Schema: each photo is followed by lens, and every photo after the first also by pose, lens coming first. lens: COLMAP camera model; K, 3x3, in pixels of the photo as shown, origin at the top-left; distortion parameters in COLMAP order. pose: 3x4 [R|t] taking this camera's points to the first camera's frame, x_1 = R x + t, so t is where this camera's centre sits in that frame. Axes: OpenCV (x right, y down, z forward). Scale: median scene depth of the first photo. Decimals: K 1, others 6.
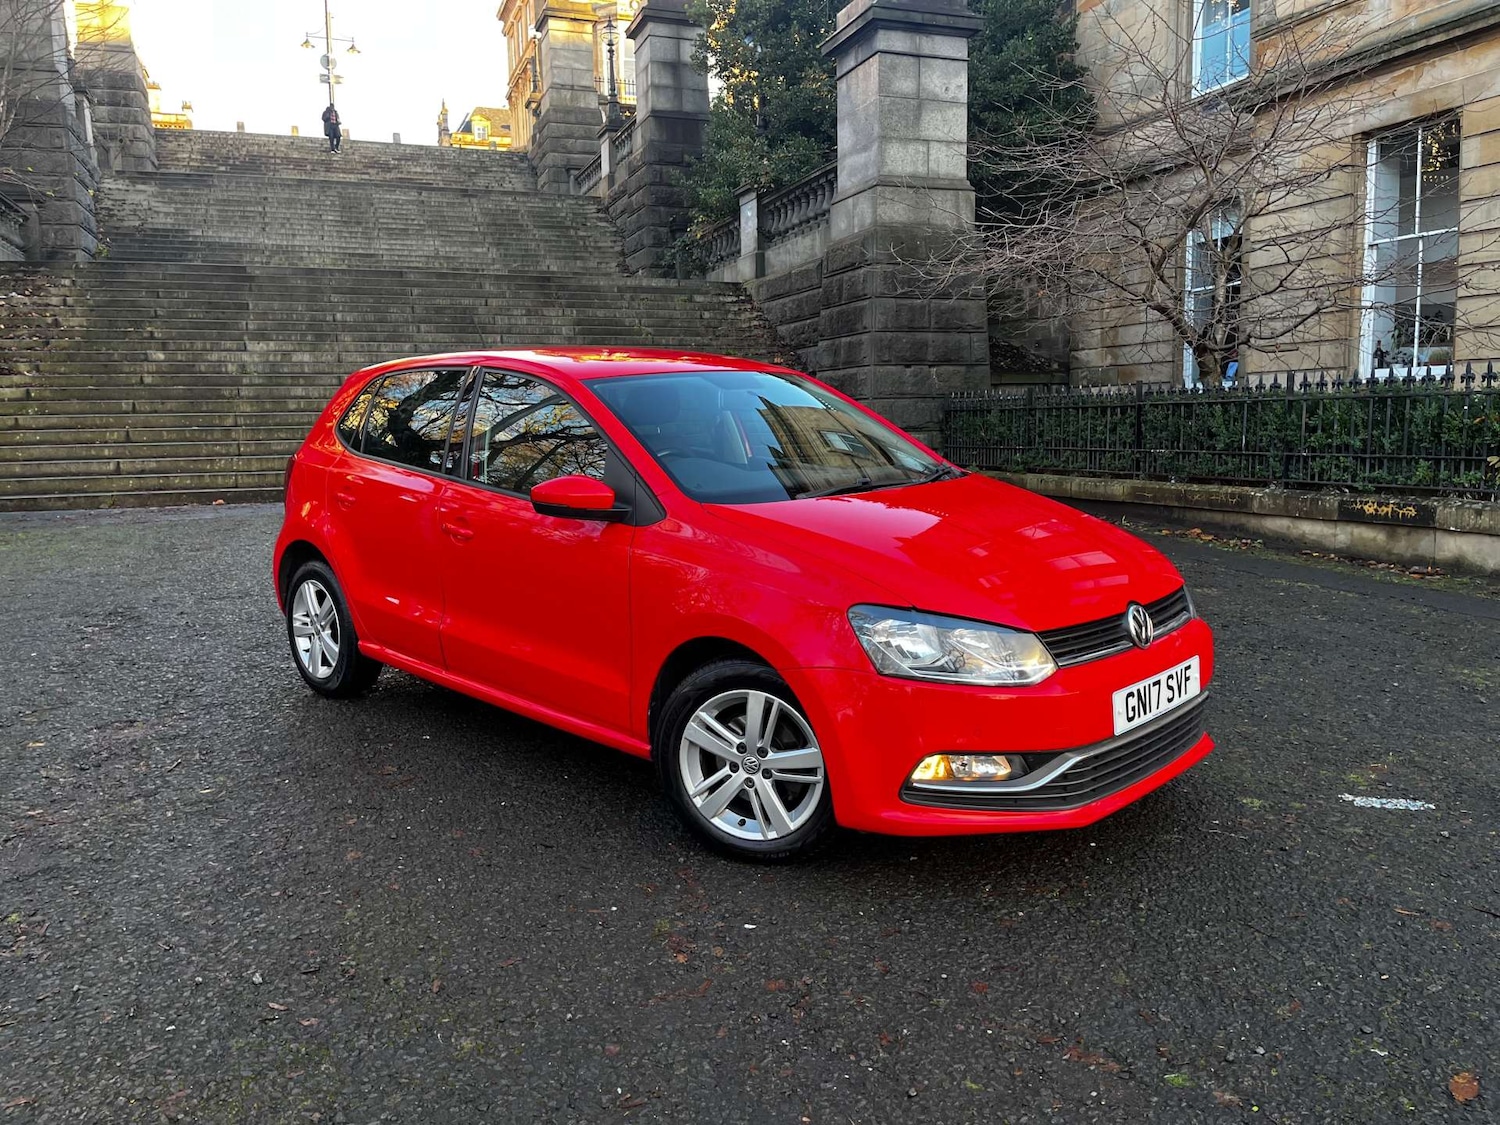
lens RADIAL K [[1138.7, 0, 751.7], [0, 1138.7, 545.9], [0, 0, 1]] dist [0.065769, -0.089594]
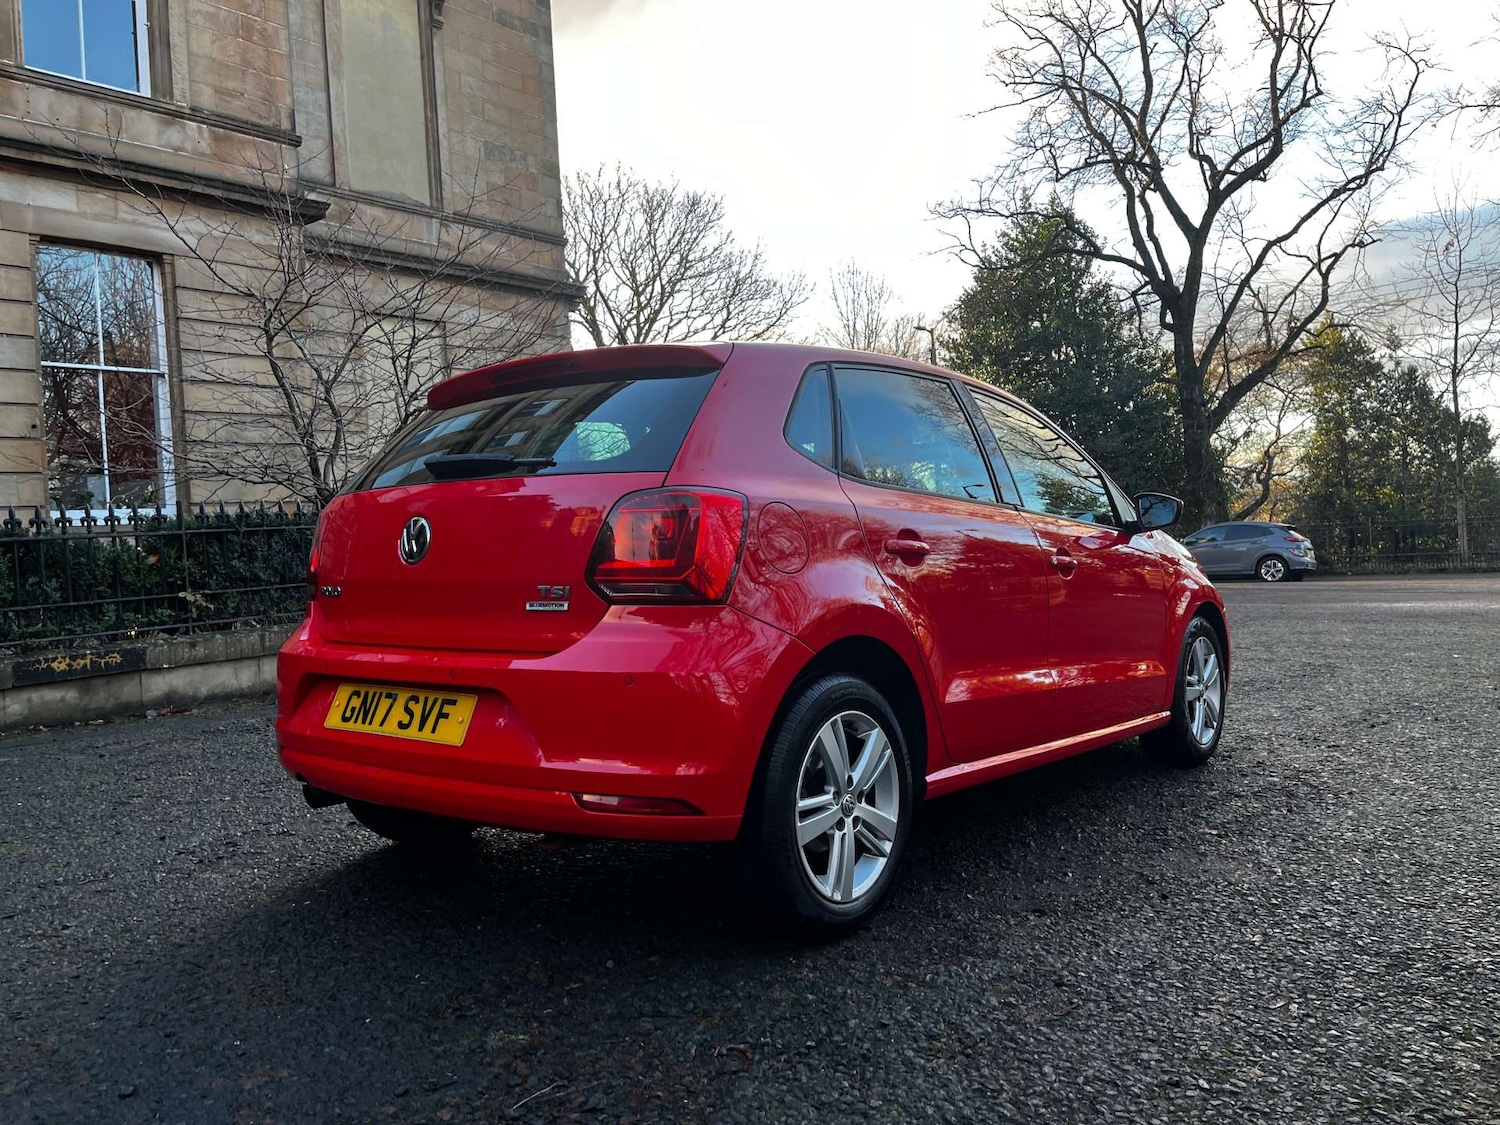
lens RADIAL K [[1136.5, 0, 749.5], [0, 1136.5, 561.2], [0, 0, 1]] dist [0.075344, -0.108058]
pose [[-0.514636, 0.016960, 0.857241, -0.259055], [0.153104, 0.985553, 0.072416, -0.050279], [-0.843628, 0.168515, -0.509798, 0.535618]]
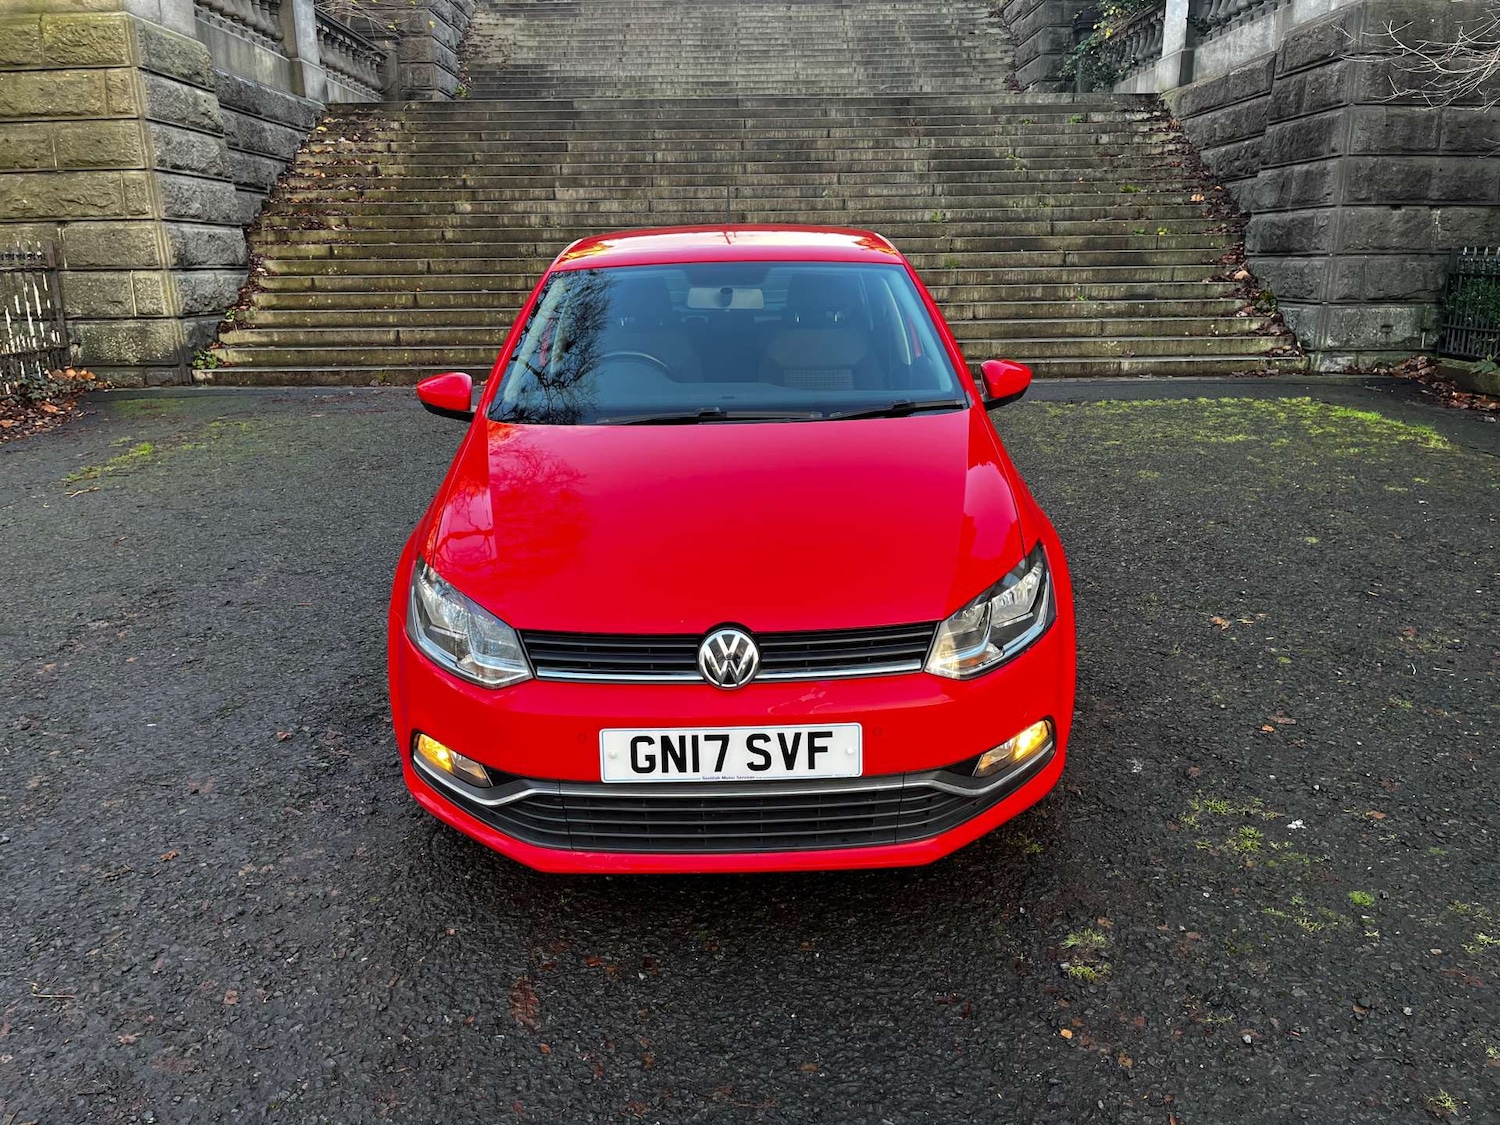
lens RADIAL K [[1130.4, 0, 738.2], [0, 1130.4, 556.0], [0, 0, 1]] dist [0.079662, -0.112930]
pose [[0.939396, 0.090710, -0.330617, 0.010705], [-0.041827, 0.987482, 0.152086, -0.034890], [0.340274, -0.129040, 0.931430, 0.177848]]
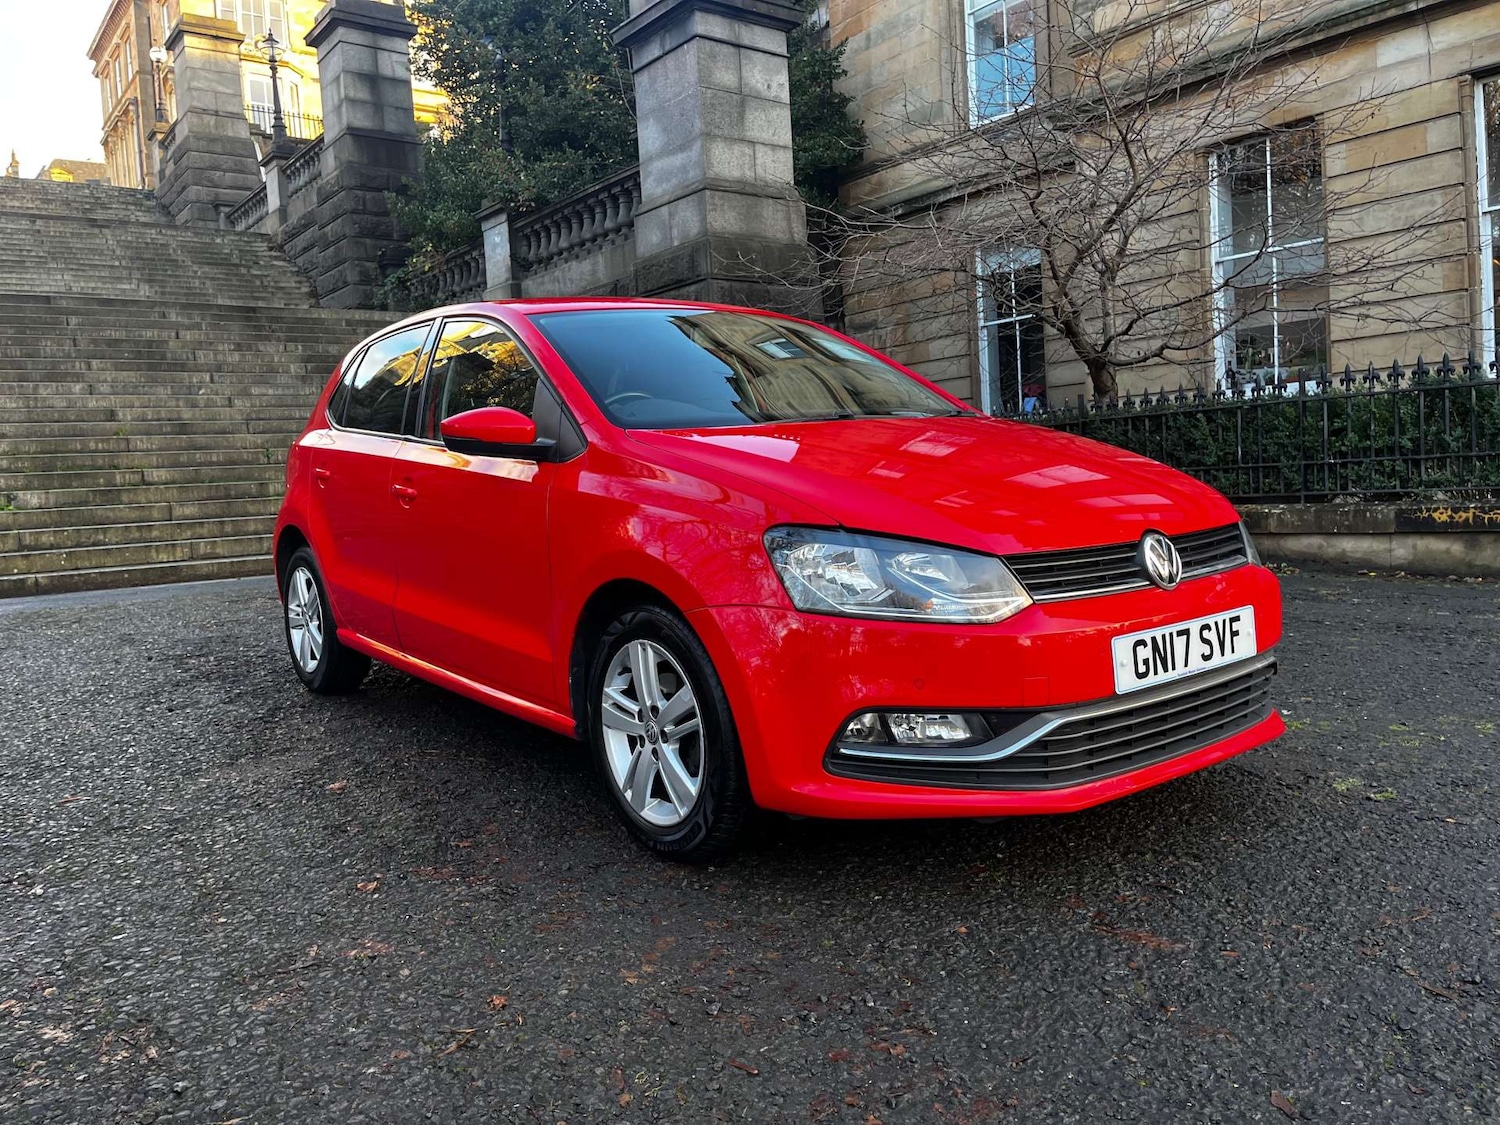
lens RADIAL K [[1138.3, 0, 739.6], [0, 1138.3, 541.2], [0, 0, 1]] dist [0.077067, -0.111983]
pose [[0.952434, -0.054932, 0.299755, -0.122539], [0.075639, 0.995452, -0.057913, -0.001655], [-0.295210, 0.077831, 0.952257, 0.179335]]
